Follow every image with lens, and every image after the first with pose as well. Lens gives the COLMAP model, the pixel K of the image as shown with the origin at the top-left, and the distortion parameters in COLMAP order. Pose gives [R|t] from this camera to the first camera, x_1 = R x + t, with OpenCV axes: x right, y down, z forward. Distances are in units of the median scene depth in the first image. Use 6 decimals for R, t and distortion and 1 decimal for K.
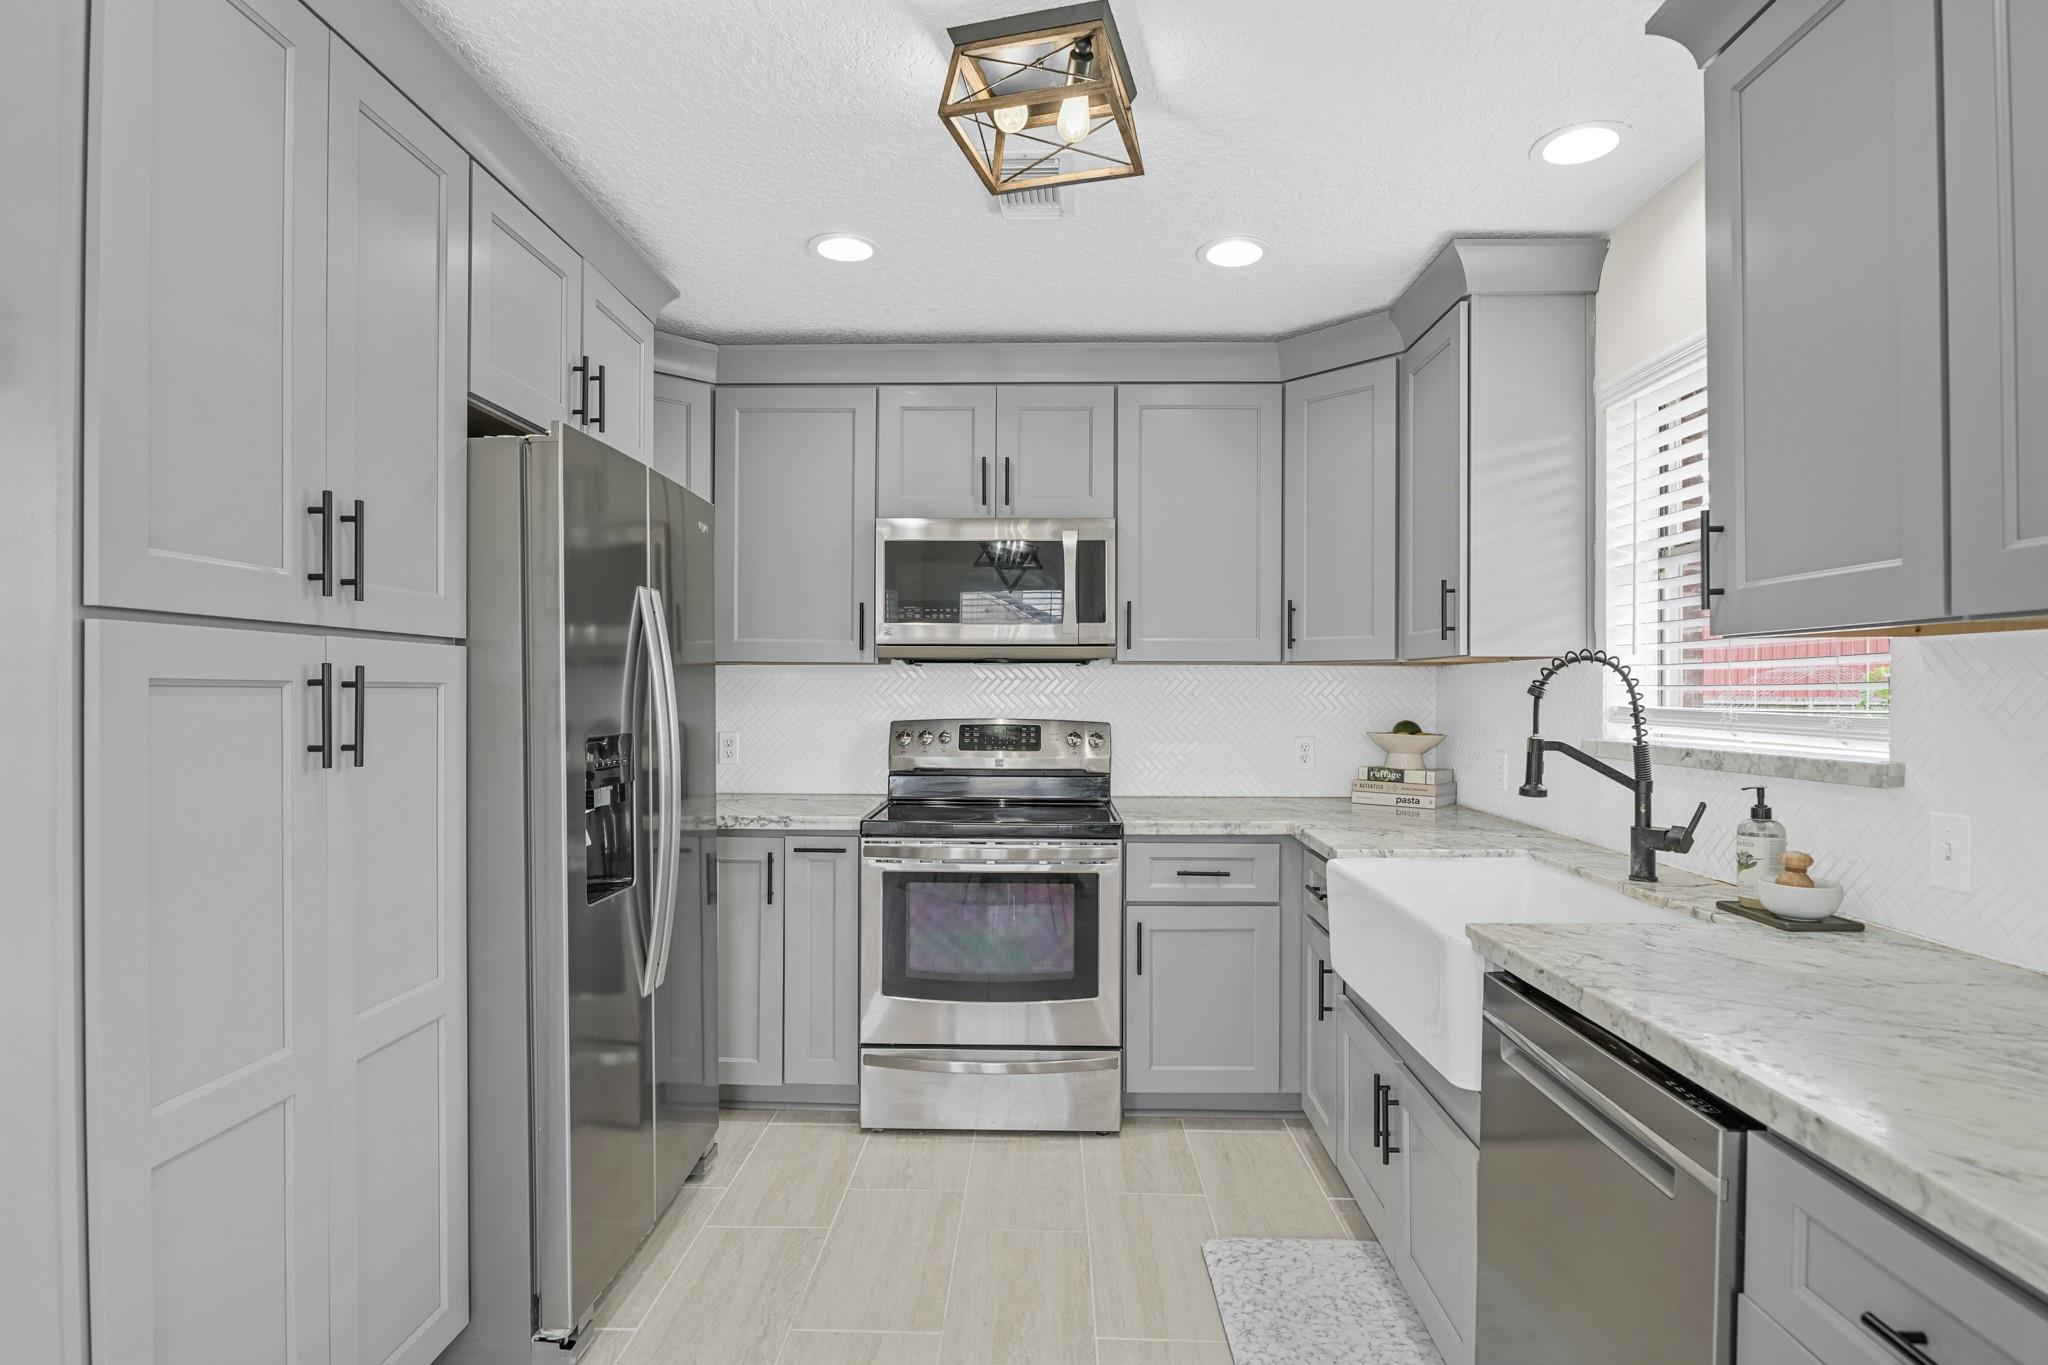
lens RADIAL K [[1058.4, 0, 1027.6], [0, 1058.4, 701.1], [0, 0, 1]] dist [-0.005225, -0.014085]
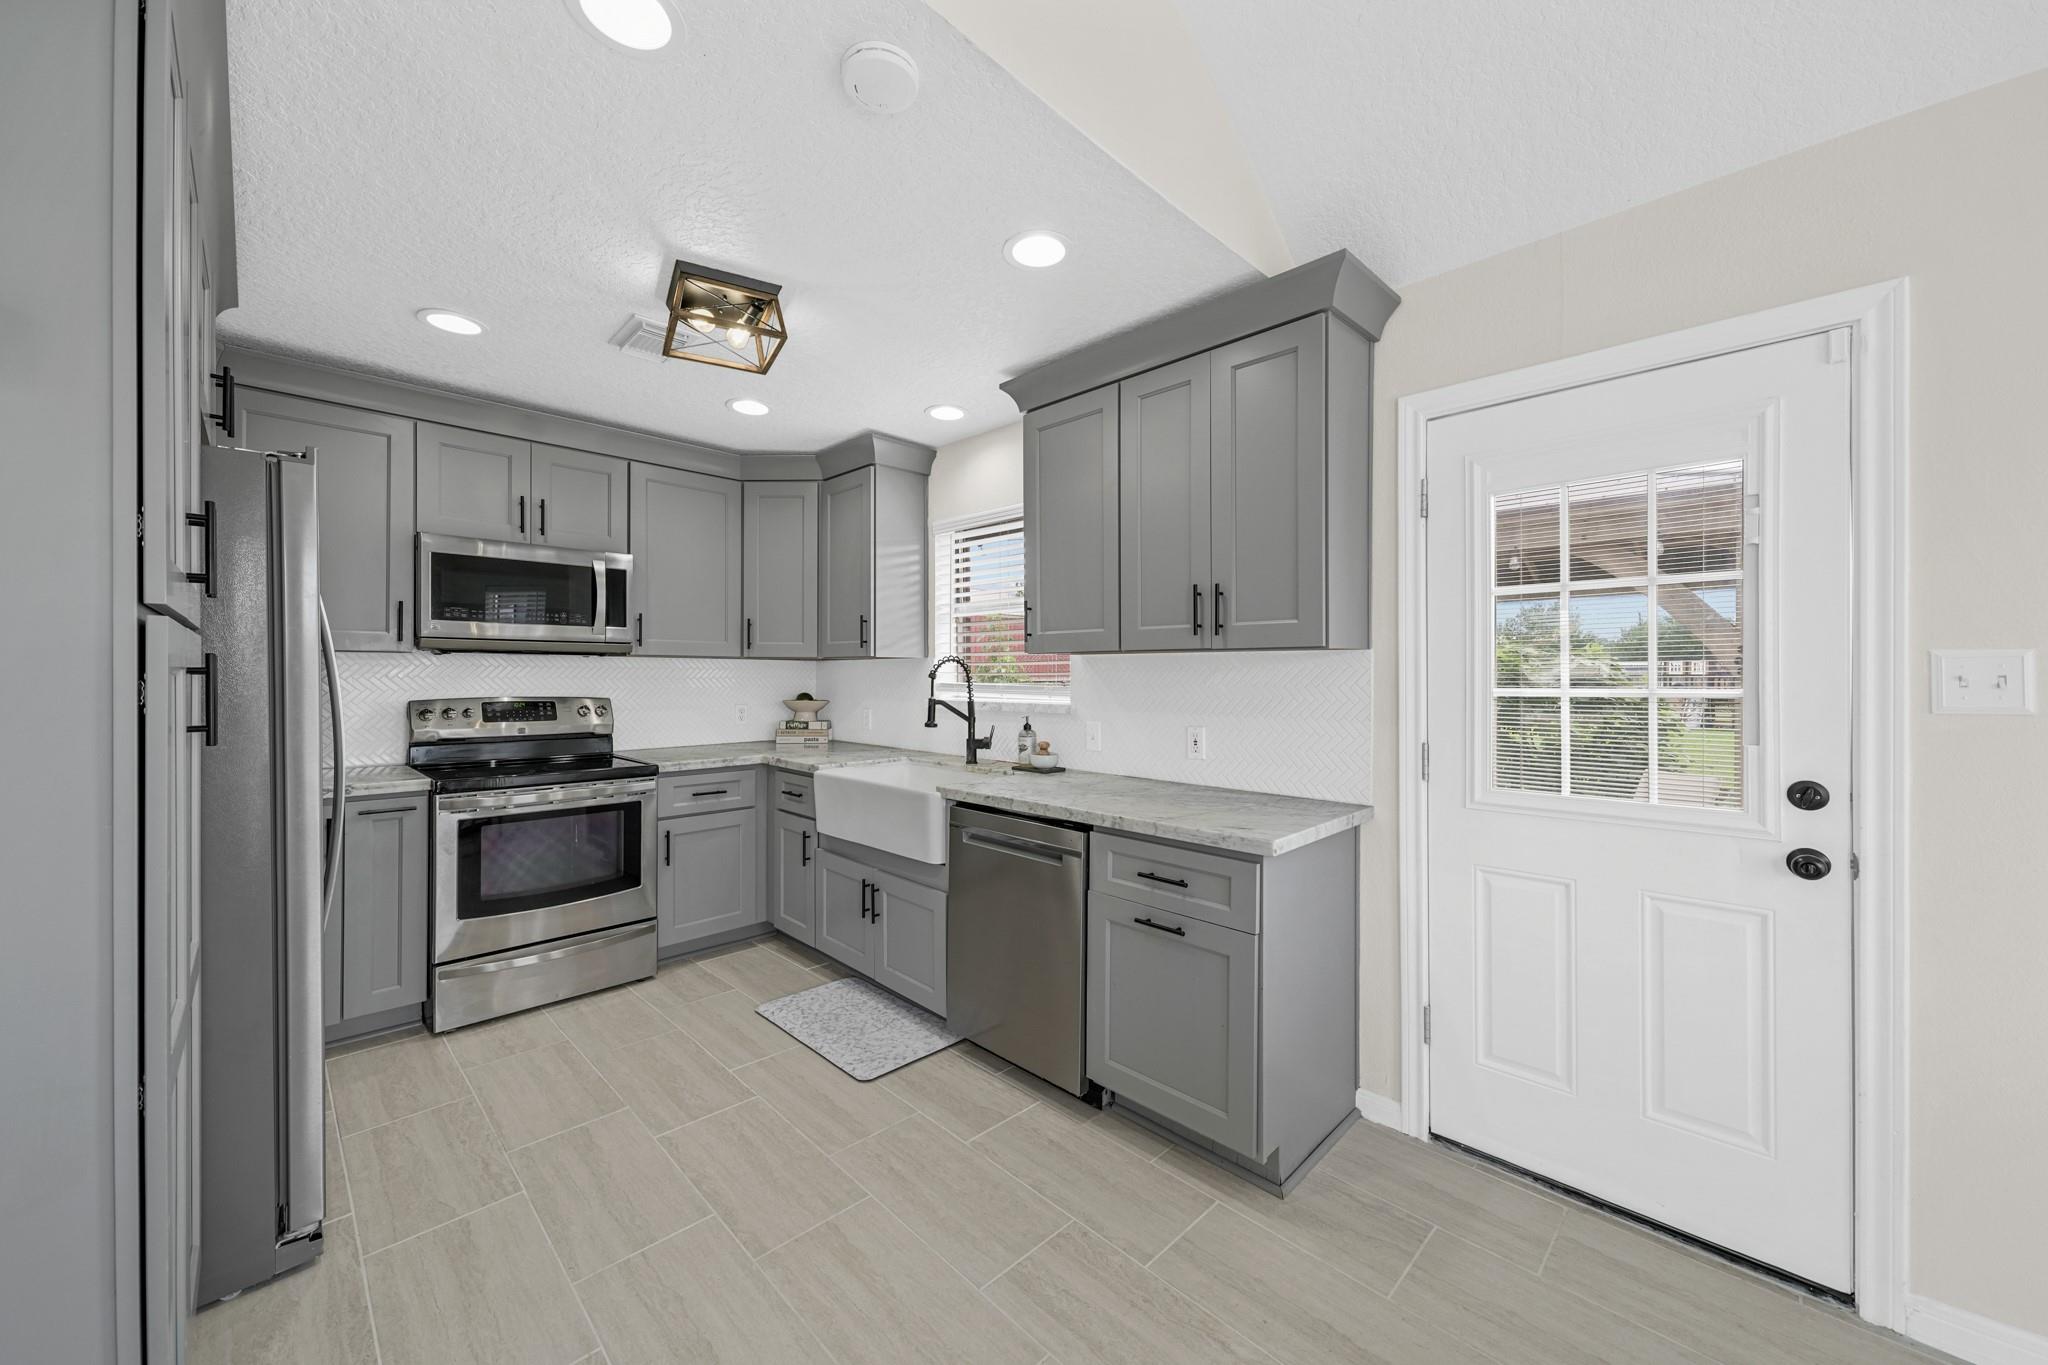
lens RADIAL K [[759.3, 0, 1024.0], [0, 759.3, 682.5], [0, 0, 1]] dist [0.000599, 0.000017]
pose [[0.686738, -0.008157, 0.726860, -0.327588], [0.006667, 0.999966, 0.004923, -0.001539], [-0.726875, 0.001465, 0.686769, -0.099646]]
